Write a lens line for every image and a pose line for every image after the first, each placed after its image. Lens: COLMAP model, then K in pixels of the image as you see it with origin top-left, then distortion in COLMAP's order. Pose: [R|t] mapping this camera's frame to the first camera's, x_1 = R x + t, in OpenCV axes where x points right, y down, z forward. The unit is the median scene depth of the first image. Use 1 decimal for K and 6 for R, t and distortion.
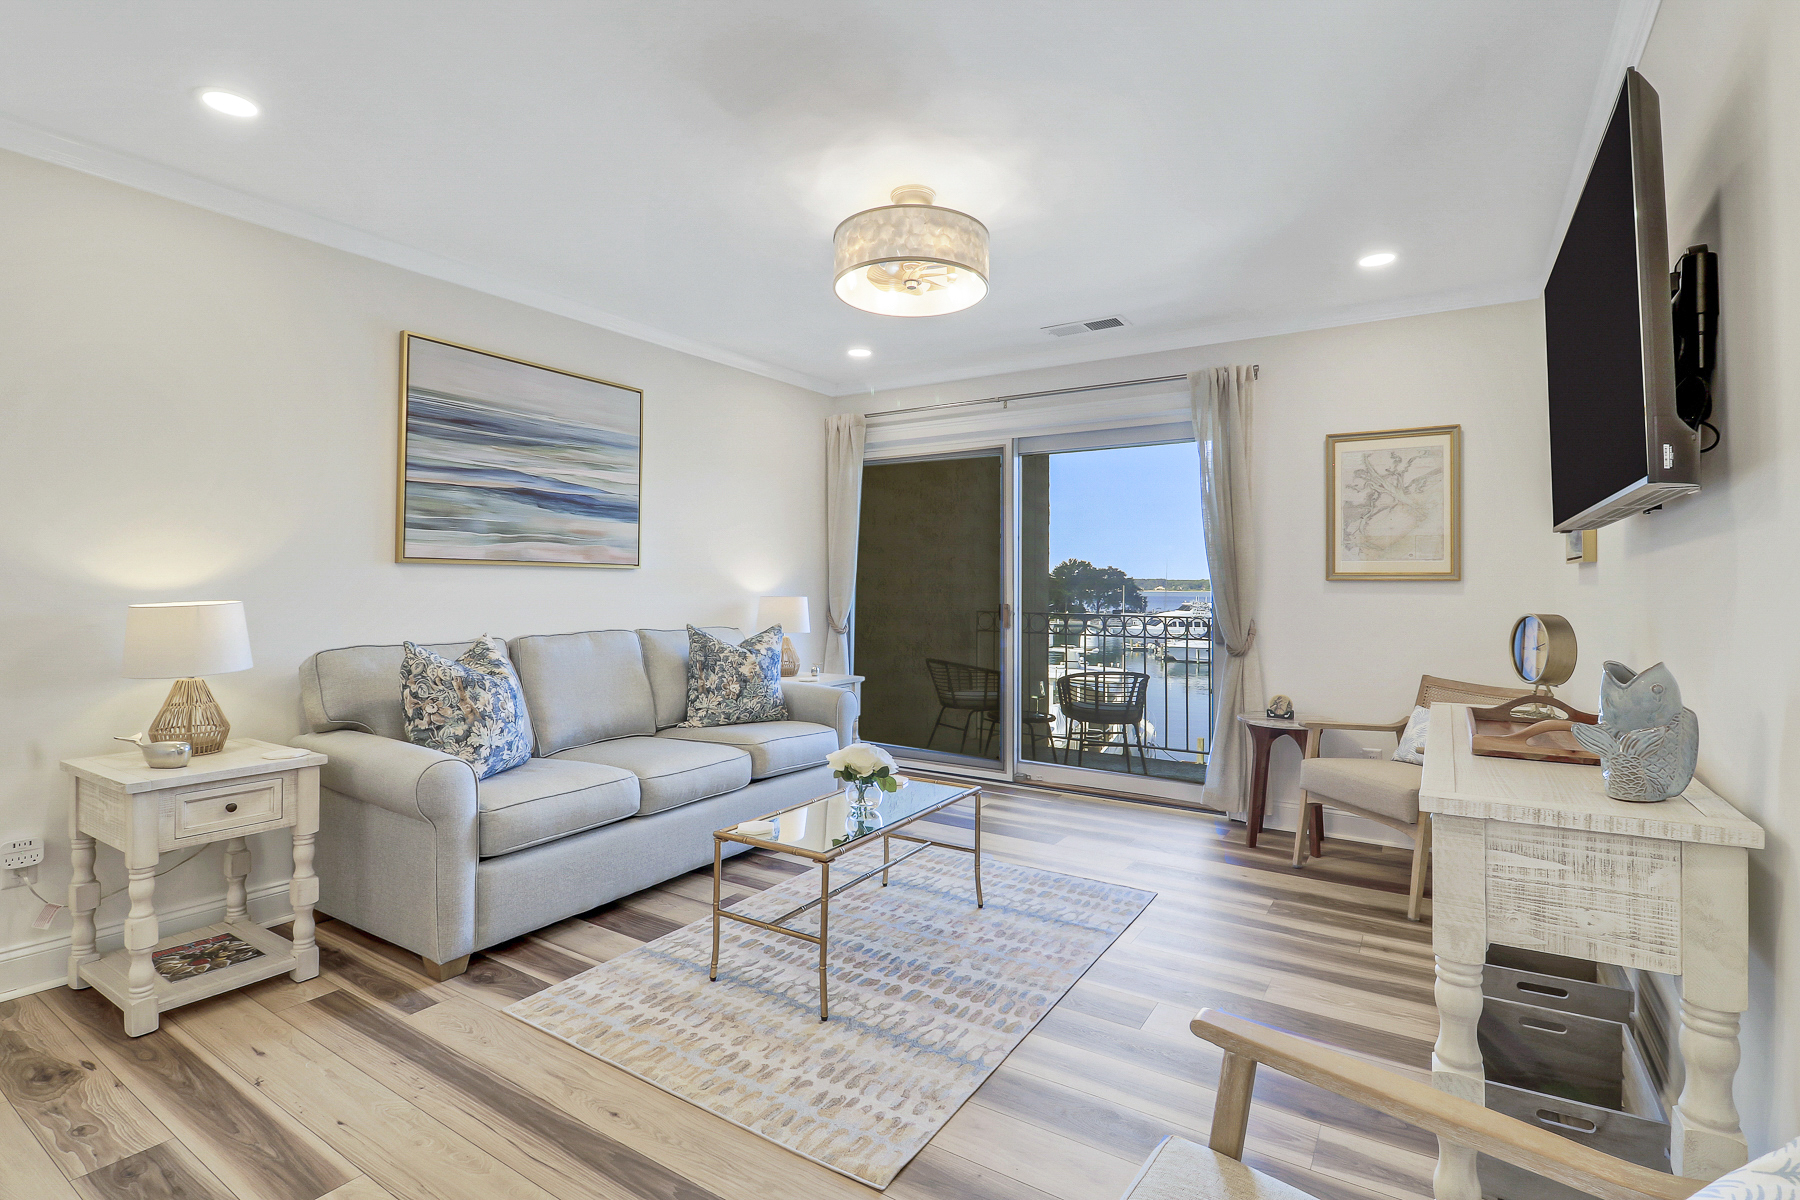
lens RADIAL K [[840.5, 0, 903.3], [0, 840.5, 575.6], [0, 0, 1]] dist [0.002469, -0.012667]
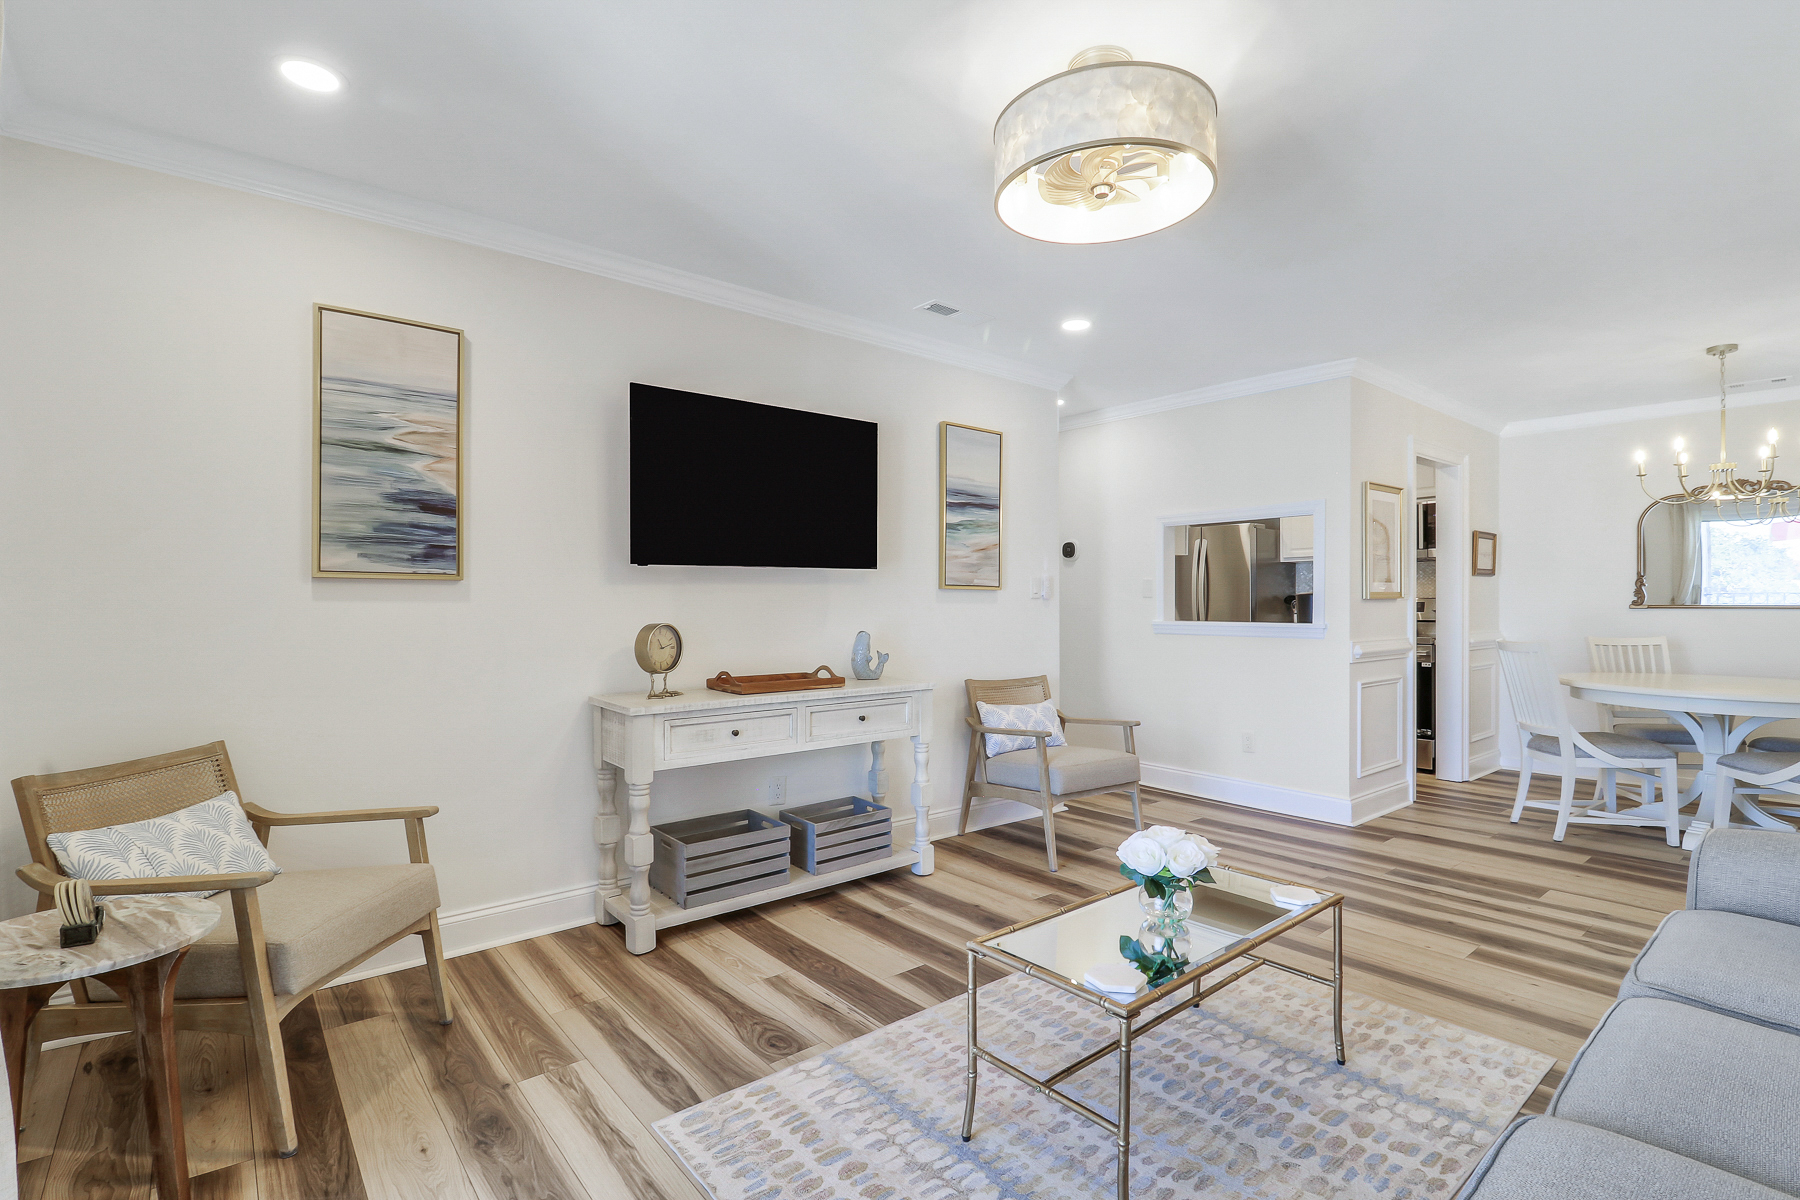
lens RADIAL K [[840.5, 0, 914.7], [0, 840.5, 606.9], [0, 0, 1]] dist [0.002469, -0.012667]
pose [[-0.954308, -0.006051, 0.298763, 0.127961], [-0.008144, 0.999950, -0.005762, 0.017359], [-0.298713, -0.007931, -0.954310, 1.536436]]
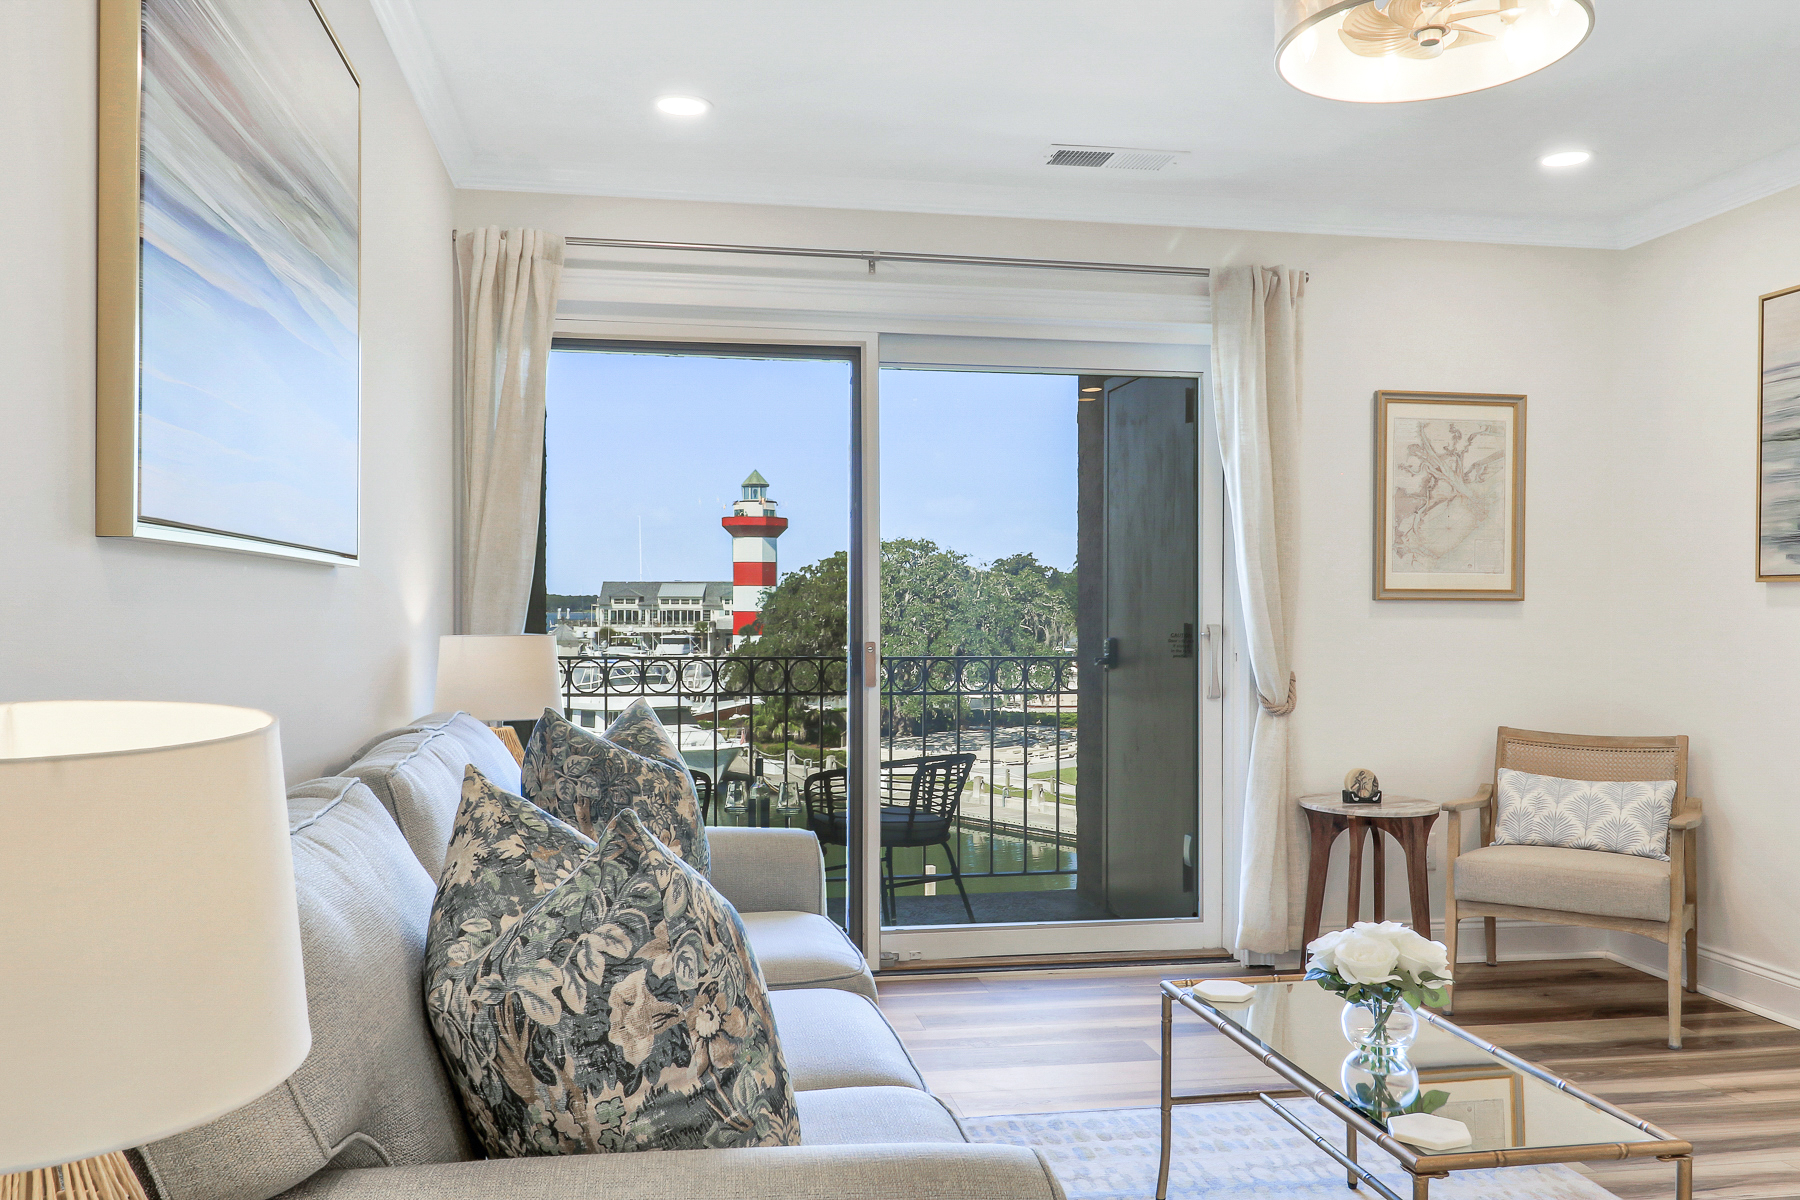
lens RADIAL K [[1426.9, 0, 899.7], [0, 1426.9, 621.6], [0, 0, 1]] dist [0.028196, -0.016837]
pose [[0.736218, -0.009612, 0.676676, -0.629237], [-0.007358, 0.999726, 0.022206, 0.000341], [-0.676705, -0.021327, 0.735946, 0.417517]]
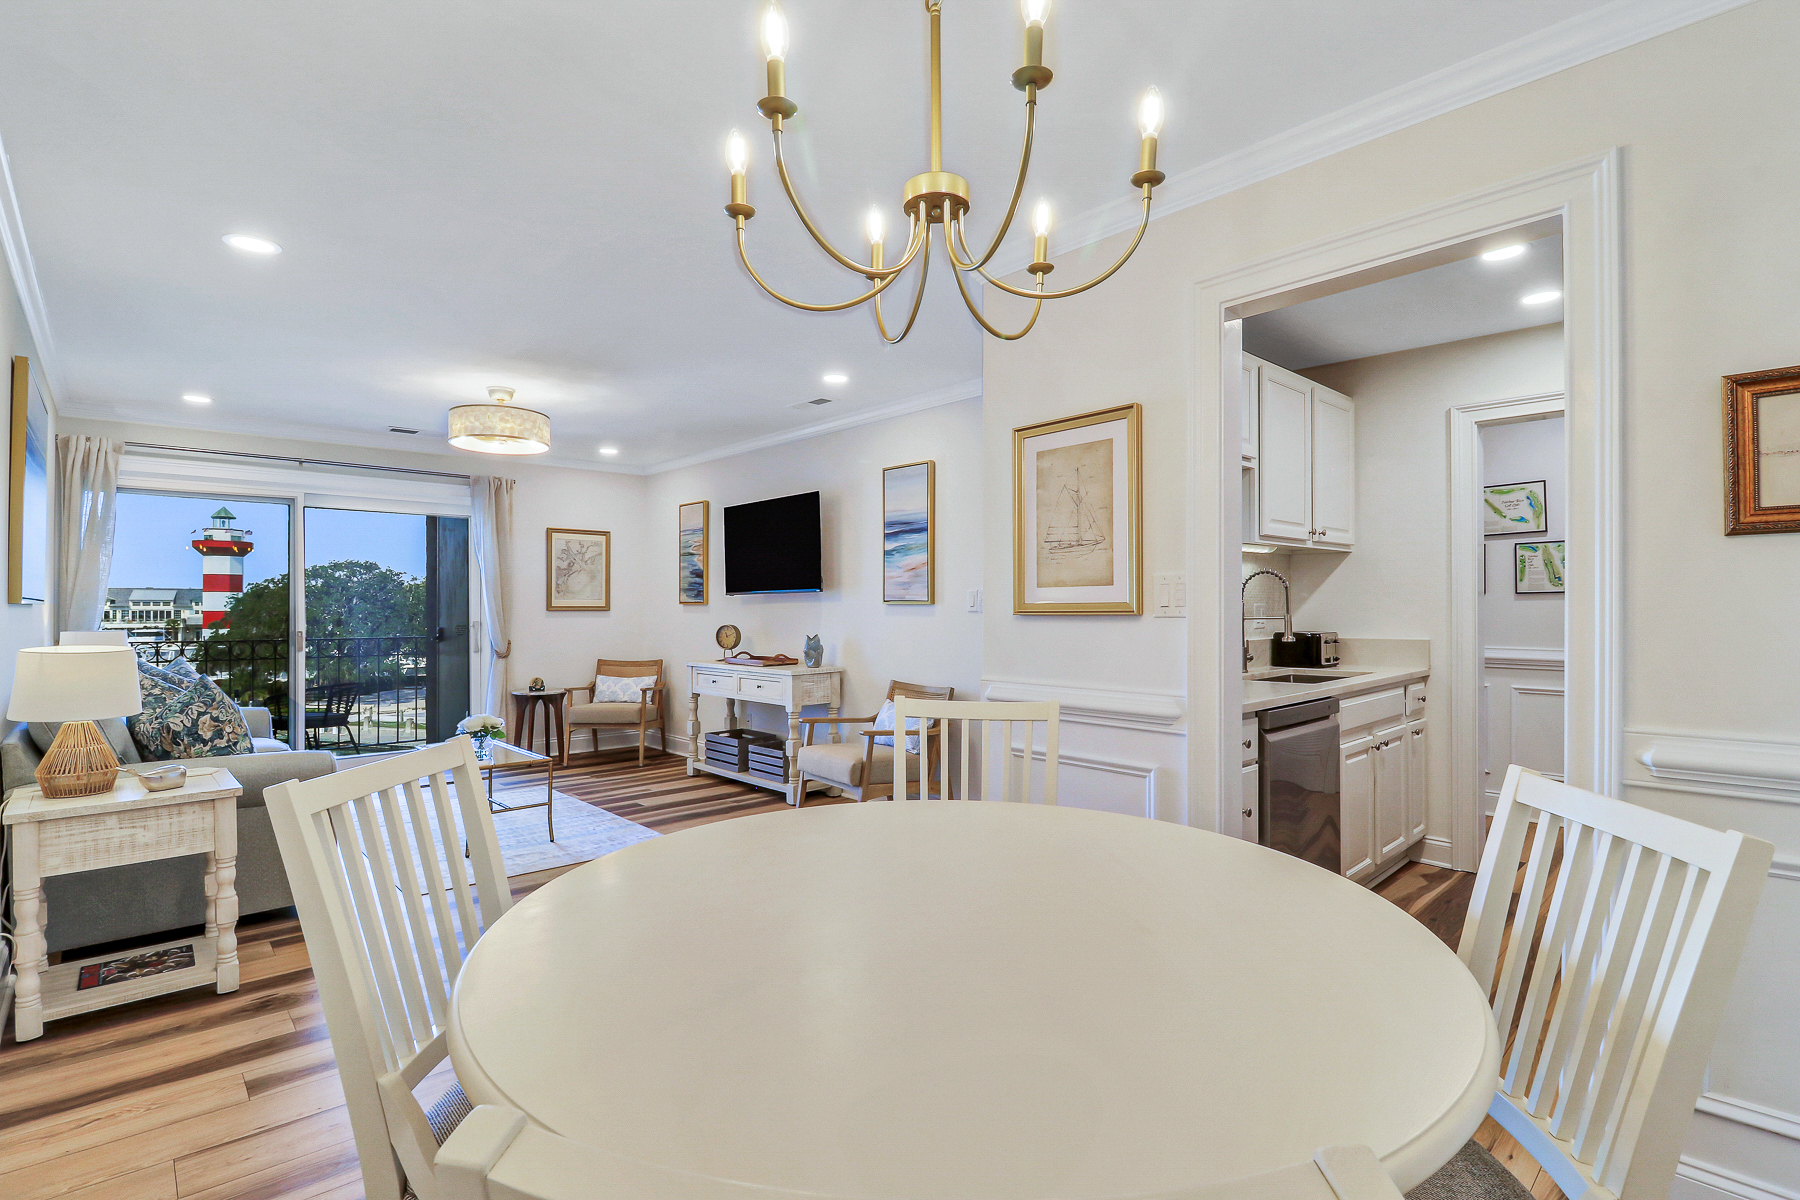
lens RADIAL K [[840.5, 0, 905.7], [0, 840.5, 604.0], [0, 0, 1]] dist [0.002469, -0.012667]
pose [[0.241714, -0.001340, 0.970347, -1.083219], [-0.010457, 0.999937, 0.003986, -0.024425], [-0.970291, -0.011110, 0.241685, -0.159755]]
